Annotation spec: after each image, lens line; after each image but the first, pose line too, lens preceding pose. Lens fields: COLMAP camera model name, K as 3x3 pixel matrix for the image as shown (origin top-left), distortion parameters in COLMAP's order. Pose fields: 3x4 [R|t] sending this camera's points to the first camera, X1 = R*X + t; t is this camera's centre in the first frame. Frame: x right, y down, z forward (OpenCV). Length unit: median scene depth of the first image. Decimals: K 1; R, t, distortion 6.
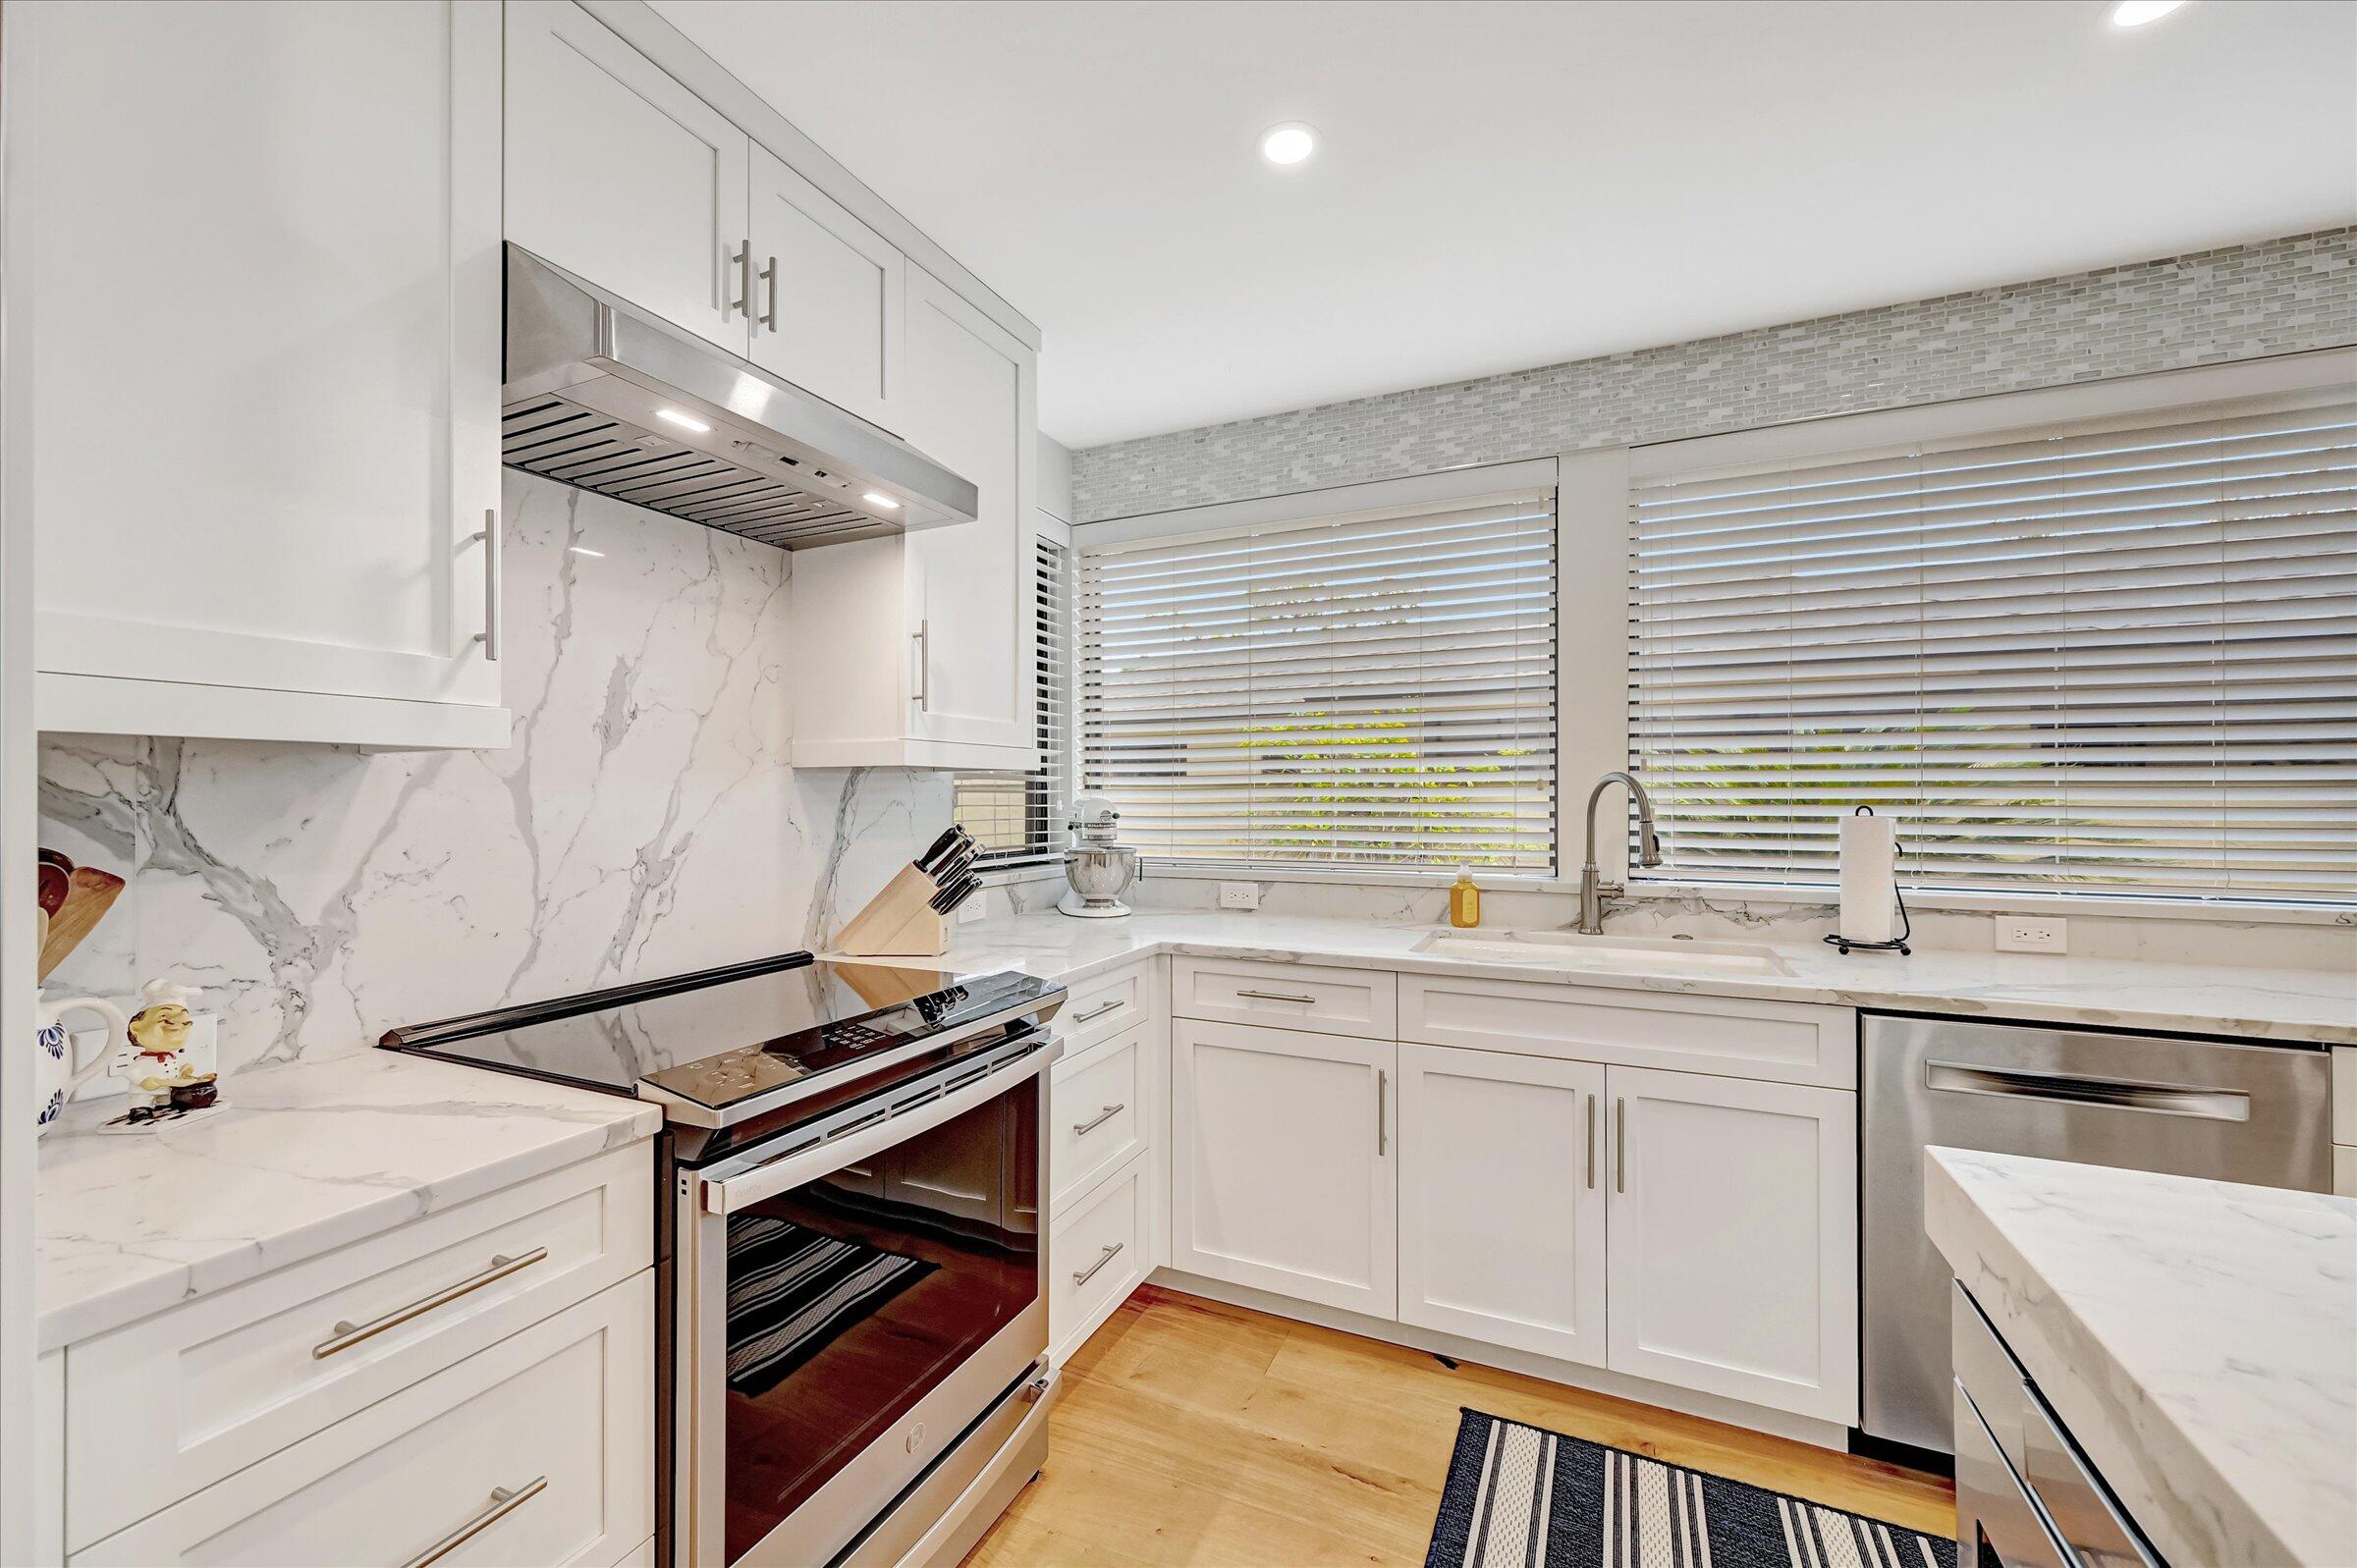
lens RADIAL K [[923.0, 0, 1177.3], [0, 923.0, 786.0], [0, 0, 1]] dist [-0.002642, -0.000125]
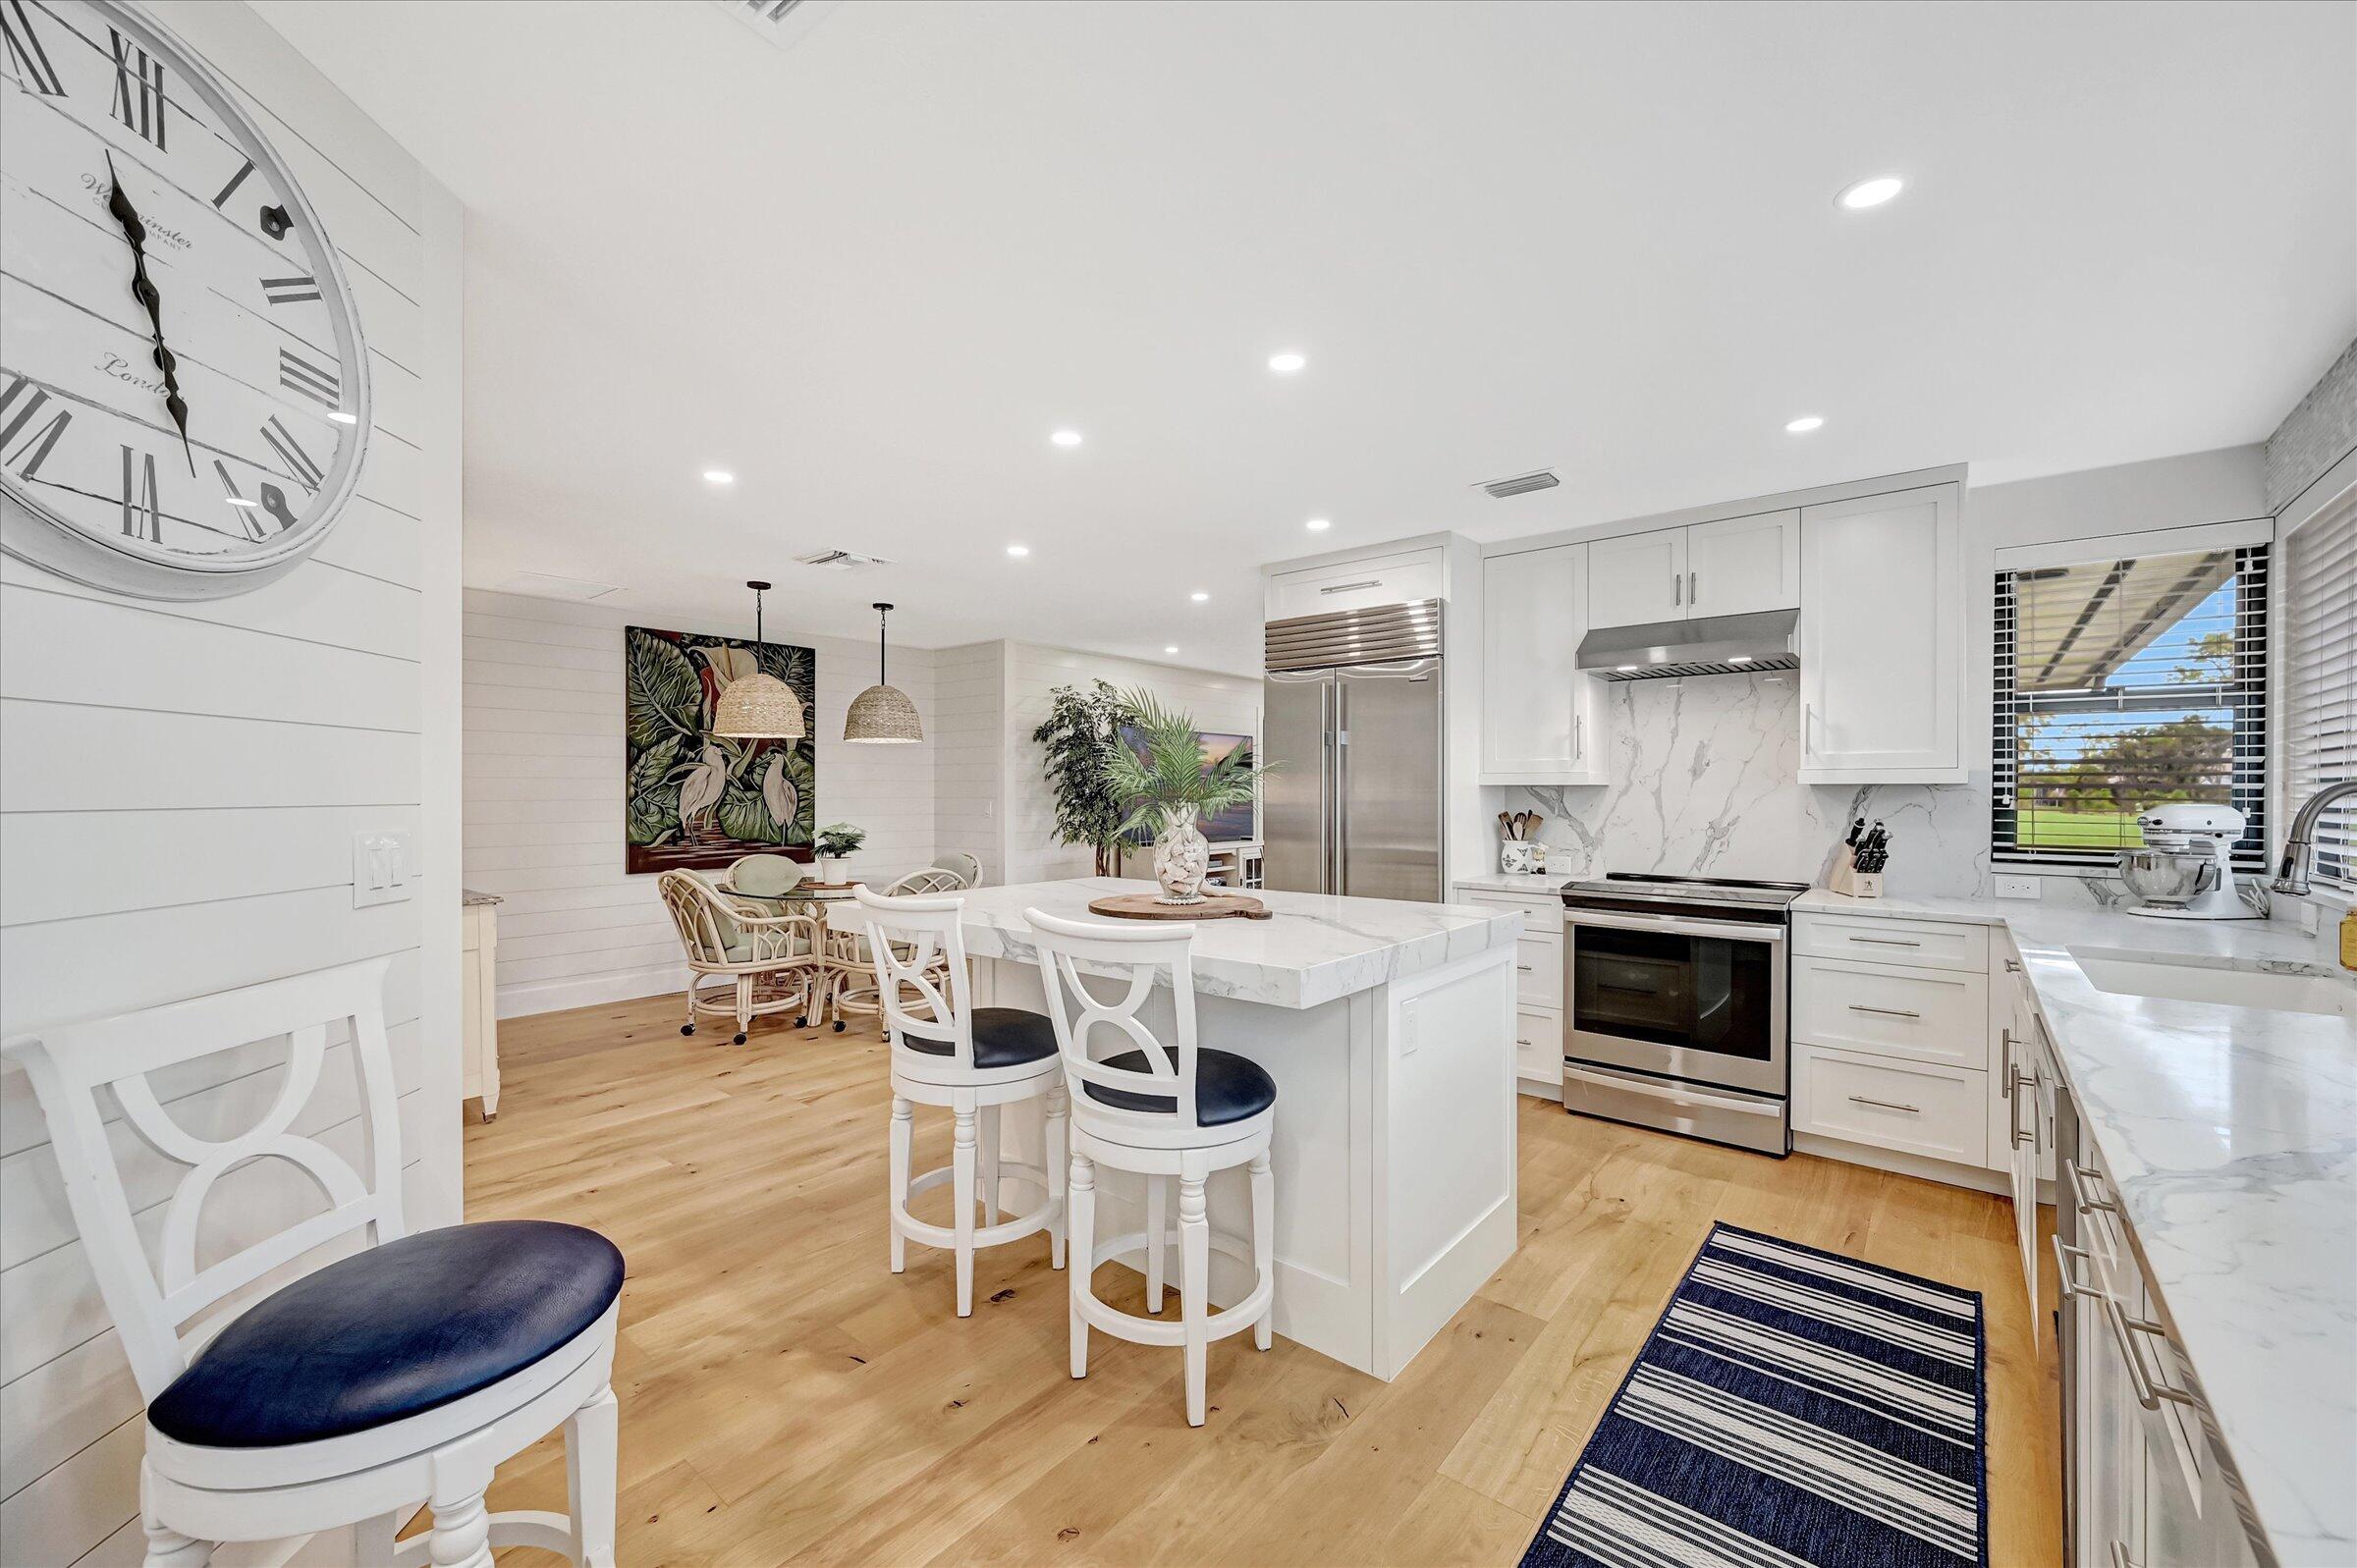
lens RADIAL K [[923.0, 0, 1179.8], [0, 923.0, 789.8], [0, 0, 1]] dist [-0.002642, -0.000125]
pose [[-0.257323, -0.000509, -0.966325, 2.048179], [0.006362, 0.999977, -0.002220, -0.016434], [0.966305, -0.006719, -0.257314, 0.308115]]
